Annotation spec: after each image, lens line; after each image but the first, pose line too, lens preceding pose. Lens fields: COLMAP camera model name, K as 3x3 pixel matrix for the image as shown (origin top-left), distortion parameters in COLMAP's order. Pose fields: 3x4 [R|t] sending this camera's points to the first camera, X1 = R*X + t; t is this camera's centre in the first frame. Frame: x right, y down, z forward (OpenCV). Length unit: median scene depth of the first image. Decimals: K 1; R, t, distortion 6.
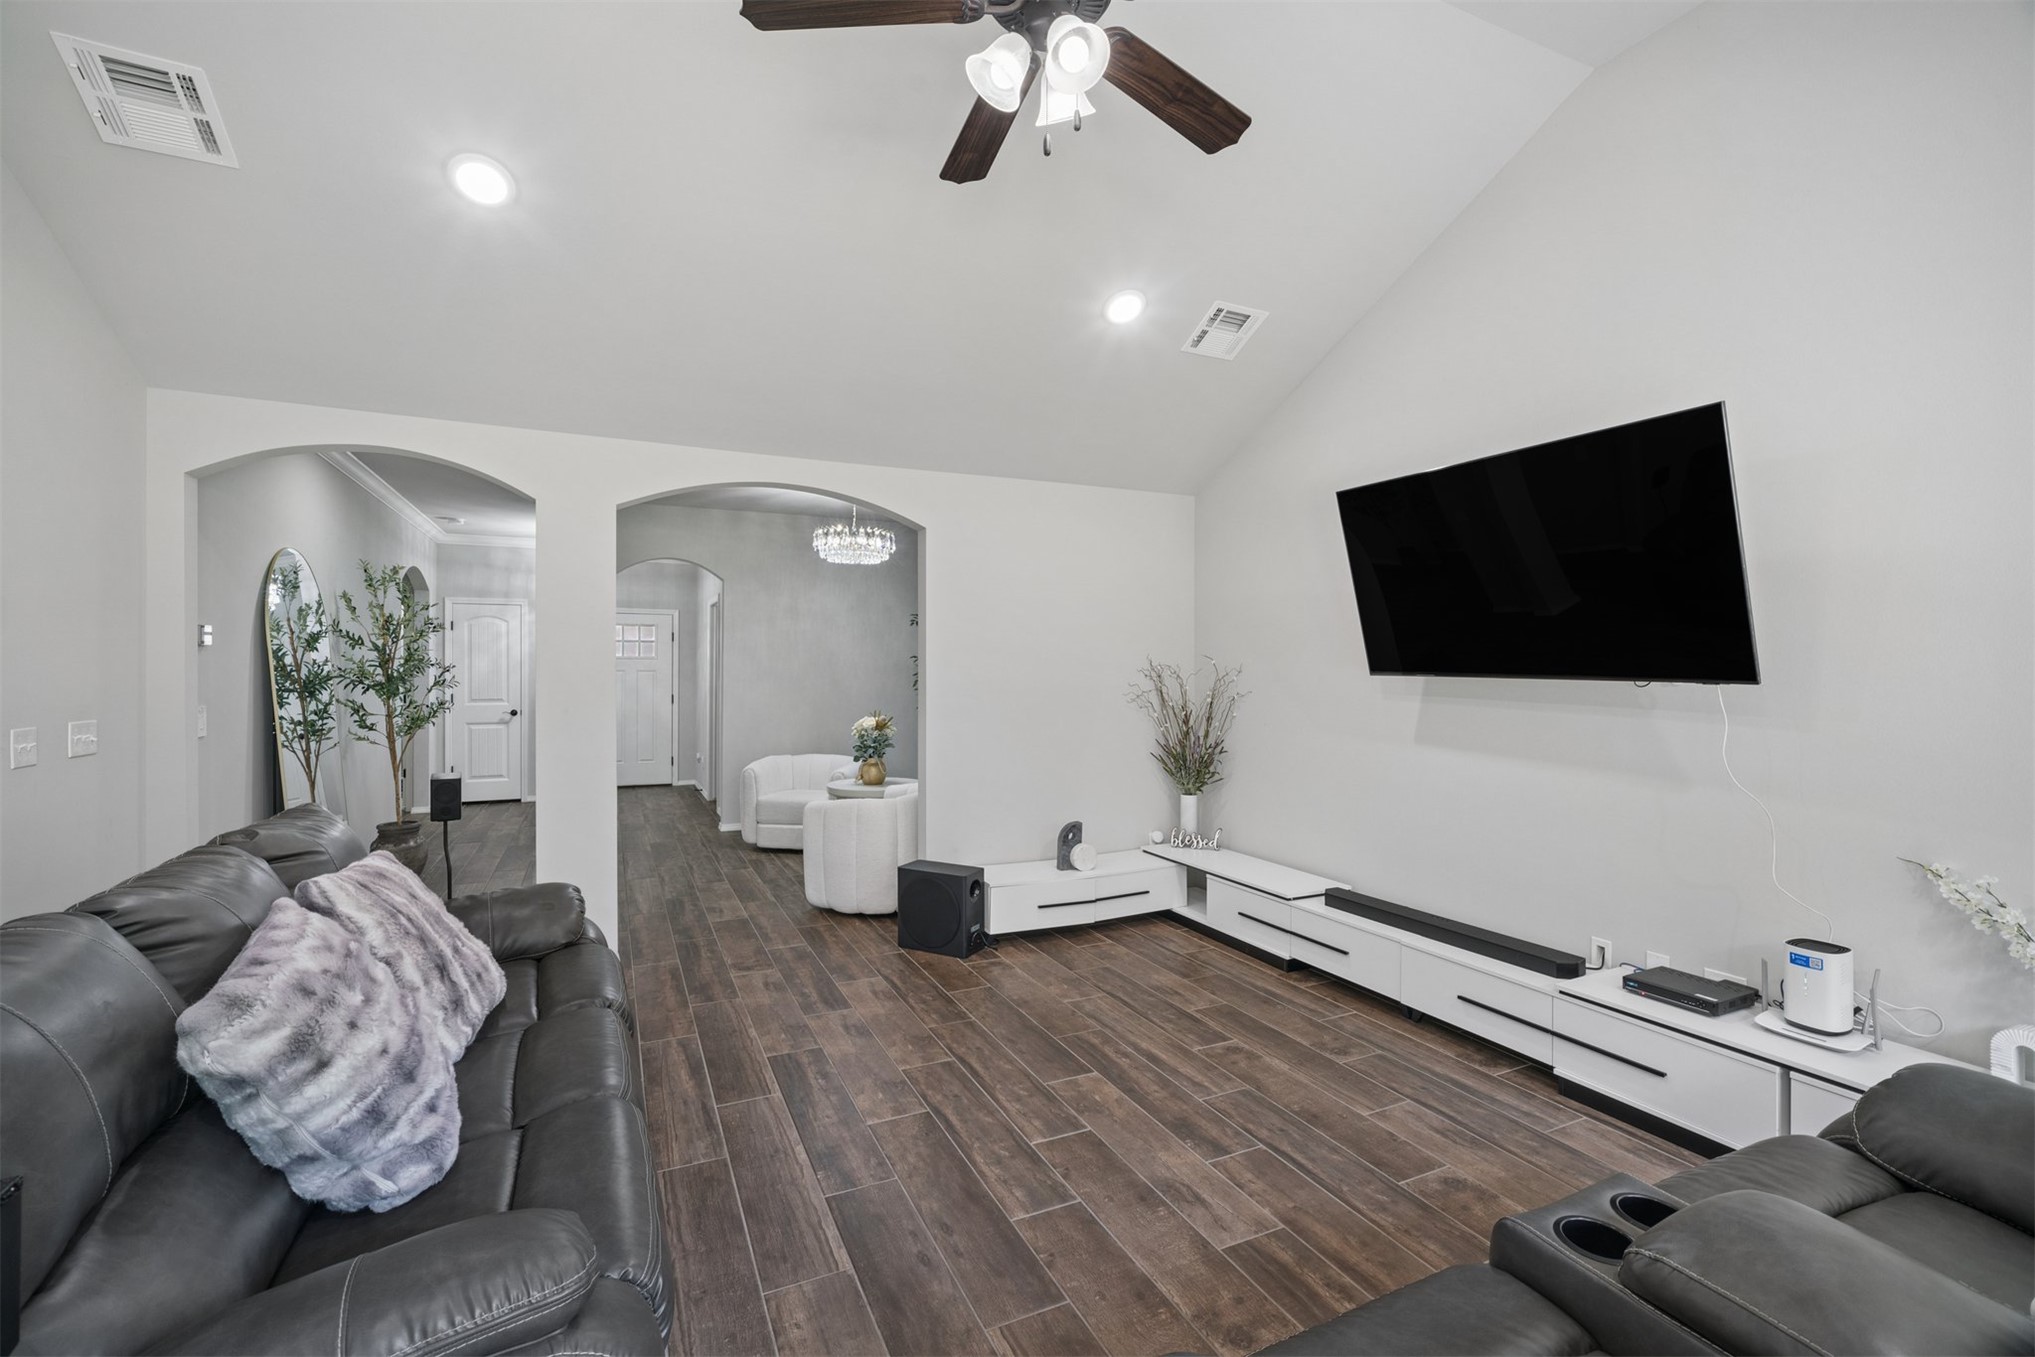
lens RADIAL K [[857.1, 0, 1003.8], [0, 857.1, 669.4], [0, 0, 1]] dist [-0.023362, 0.011615]
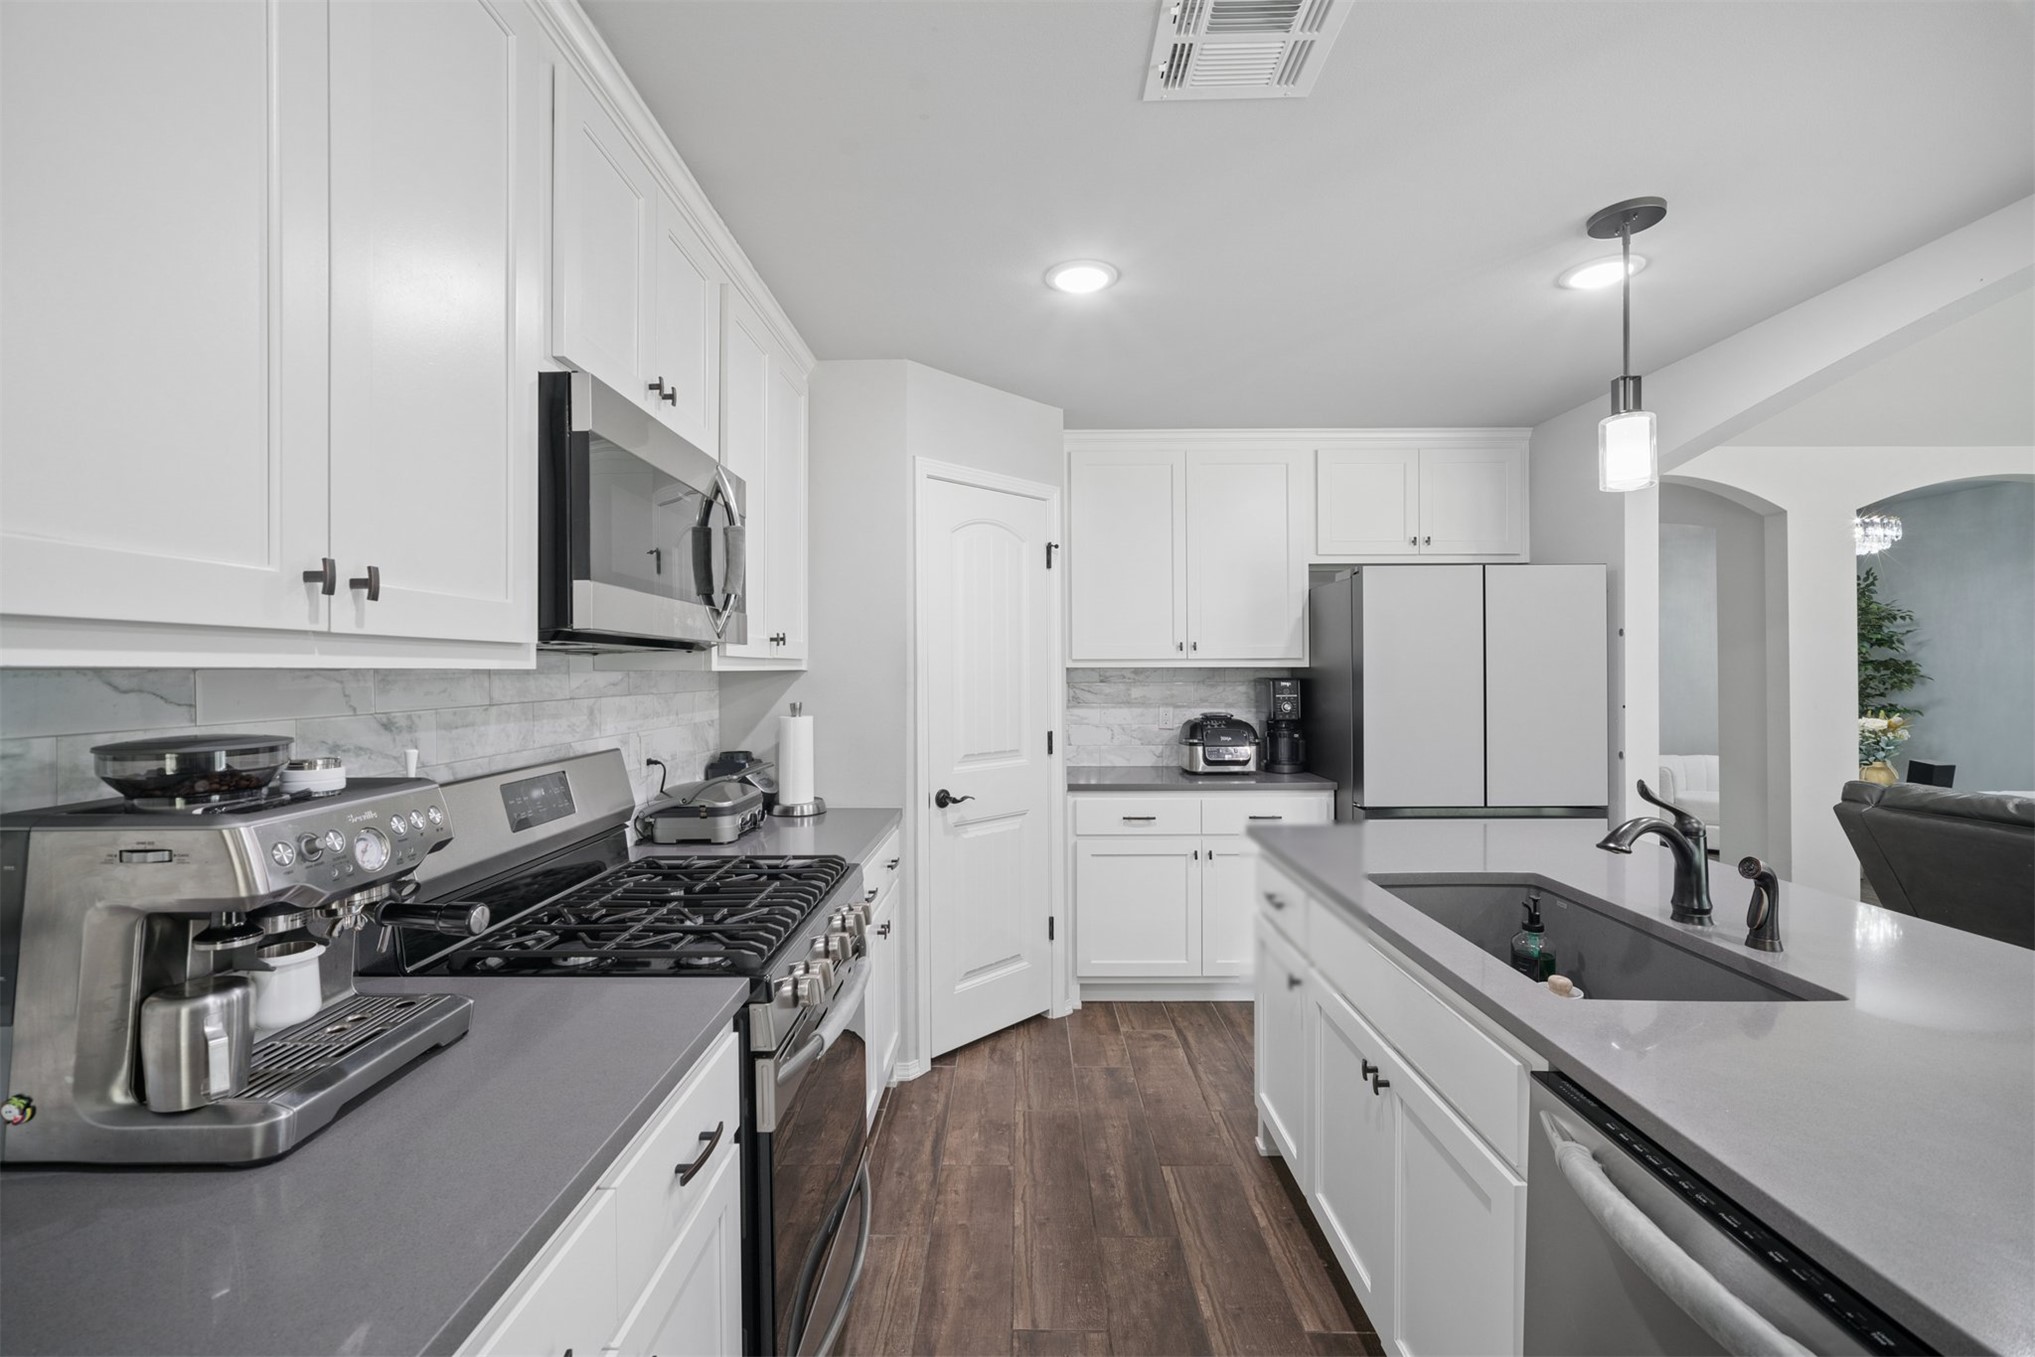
lens RADIAL K [[857.1, 0, 1003.8], [0, 857.1, 669.4], [0, 0, 1]] dist [-0.023362, 0.011615]
pose [[0.898736, -0.006376, -0.438444, -0.997485], [0.005521, 0.999980, -0.003225, 0.001707], [0.438455, 0.000478, 0.898753, -0.420526]]
